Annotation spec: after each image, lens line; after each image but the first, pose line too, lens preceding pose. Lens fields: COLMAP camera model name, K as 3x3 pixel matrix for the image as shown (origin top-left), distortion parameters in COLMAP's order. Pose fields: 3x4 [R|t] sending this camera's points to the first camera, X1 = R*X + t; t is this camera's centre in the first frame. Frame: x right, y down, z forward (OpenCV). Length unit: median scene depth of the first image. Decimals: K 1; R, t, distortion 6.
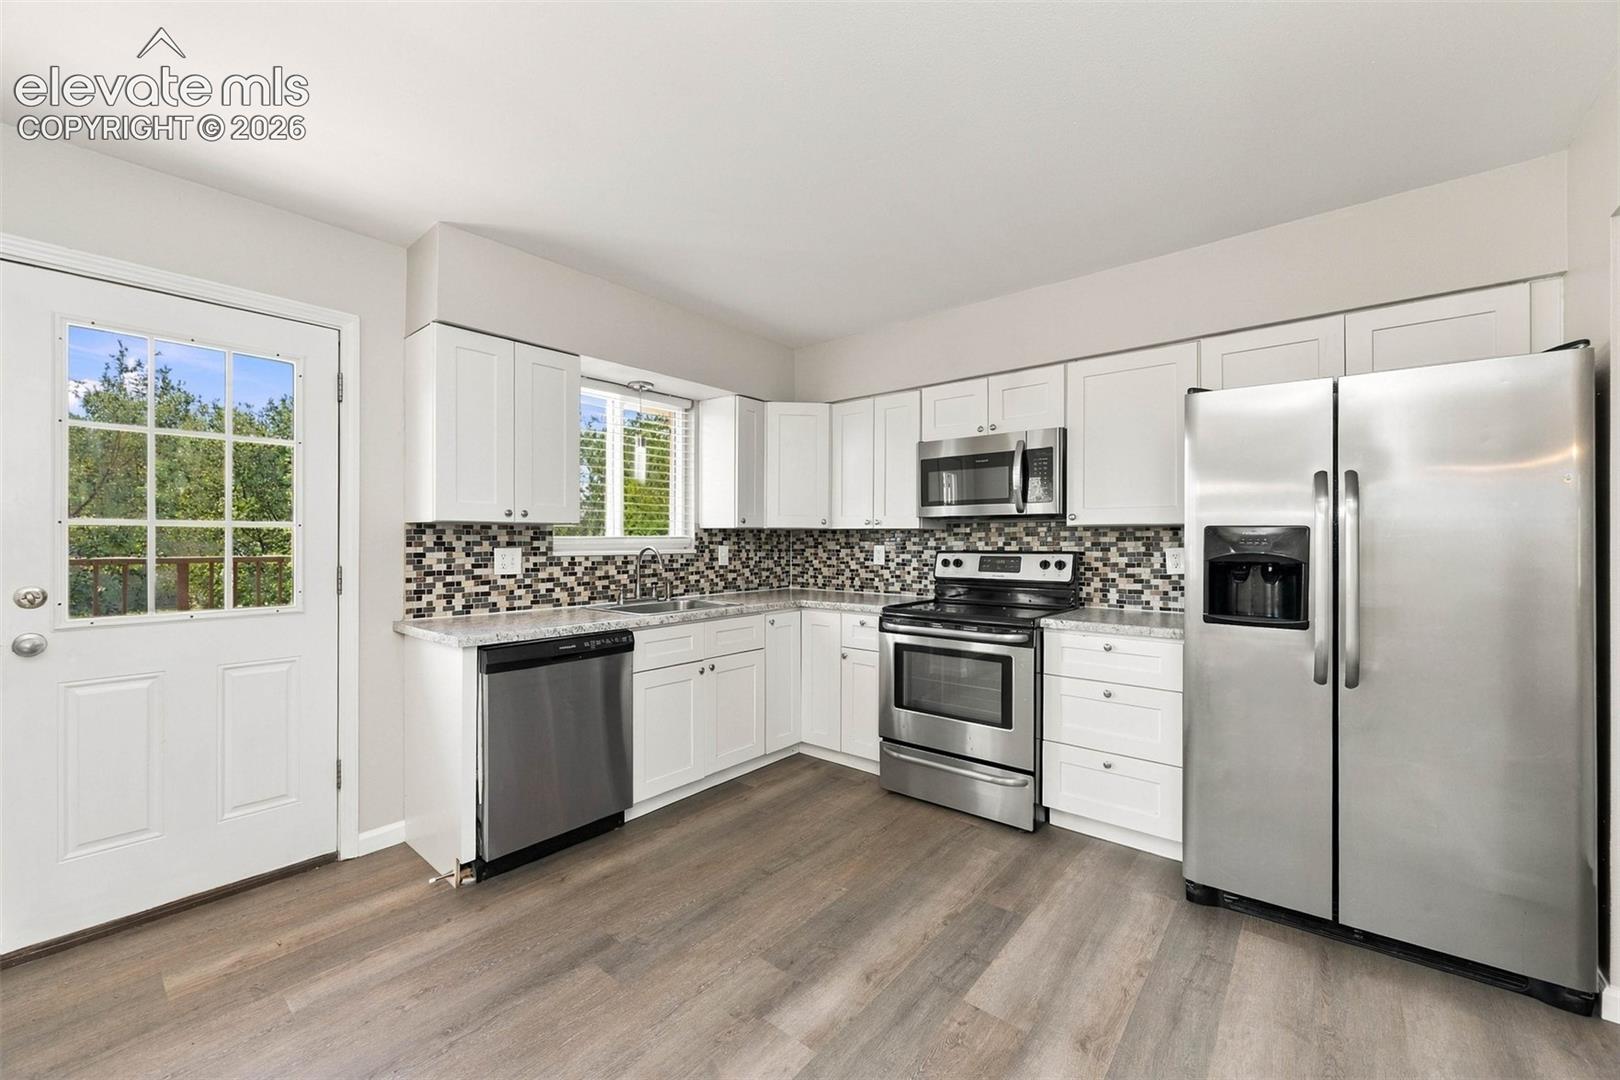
lens RADIAL K [[632.3, 0, 811.7], [0, 632.3, 542.1], [0, 0, 1]] dist [-0.000475, 0.000087]
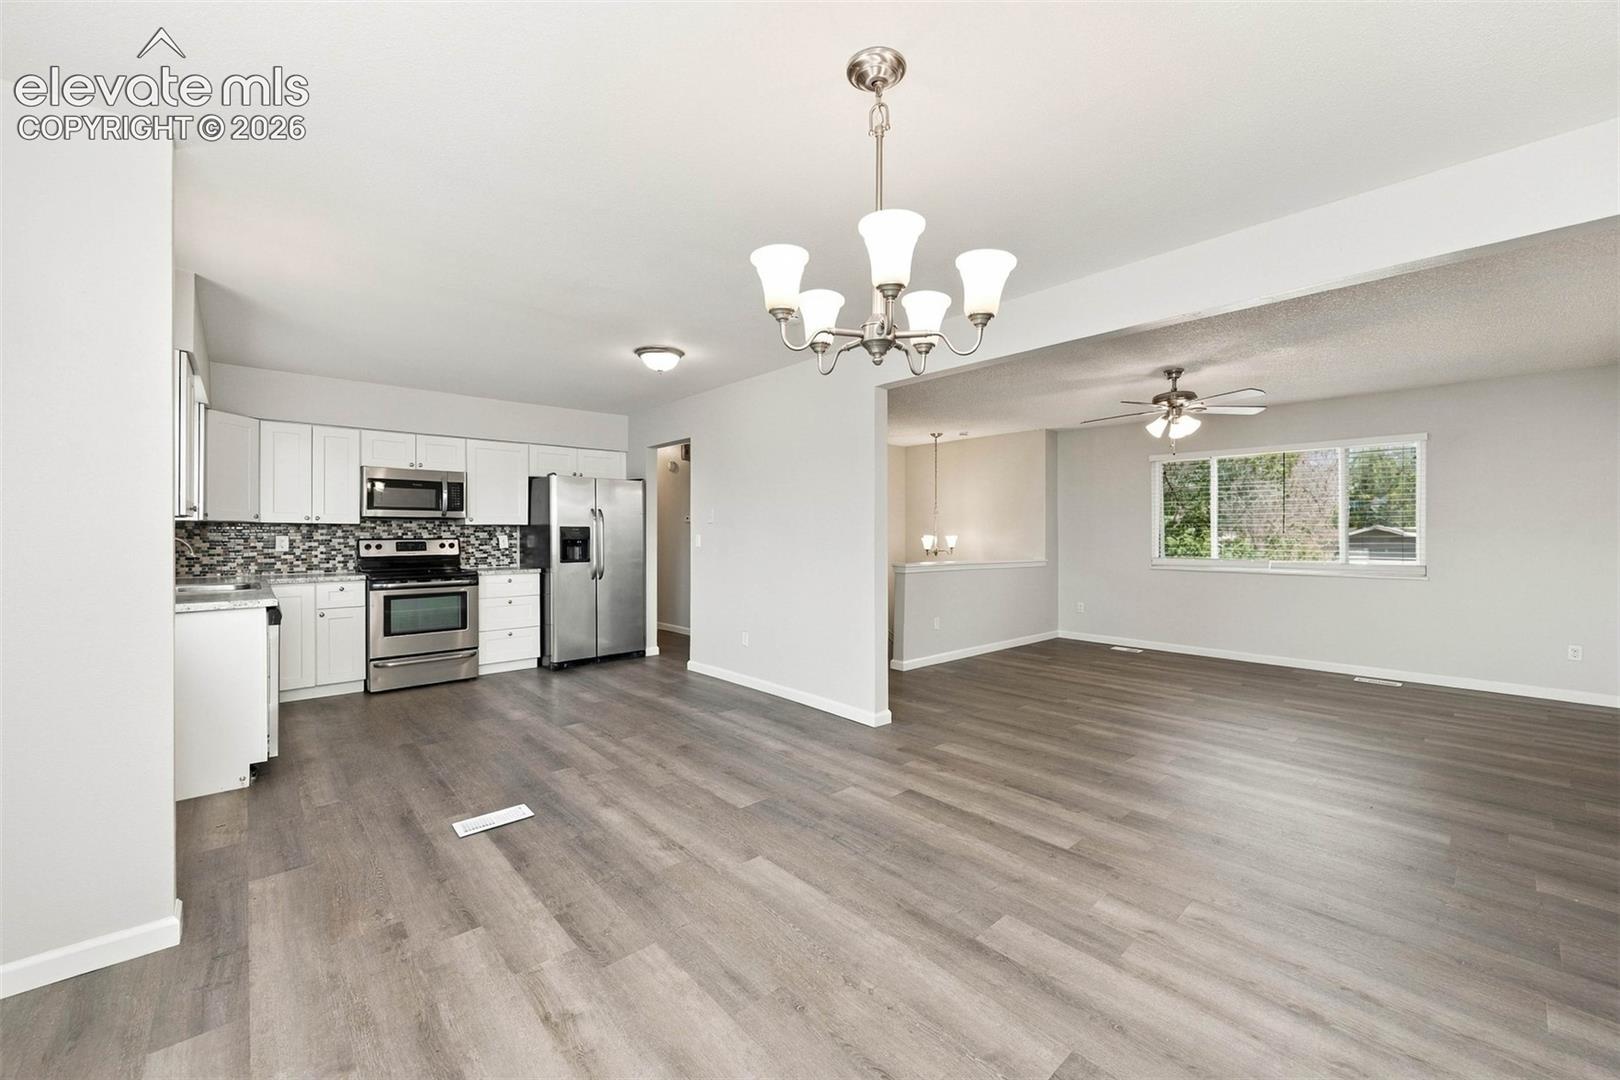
lens RADIAL K [[632.3, 0, 811.0], [0, 632.3, 532.8], [0, 0, 1]] dist [-0.000475, 0.000087]
pose [[0.146577, -0.000436, 0.989199, -1.129548], [0.003937, 0.999992, -0.000143, 0.003882], [-0.989191, 0.003915, 0.146578, -0.260066]]
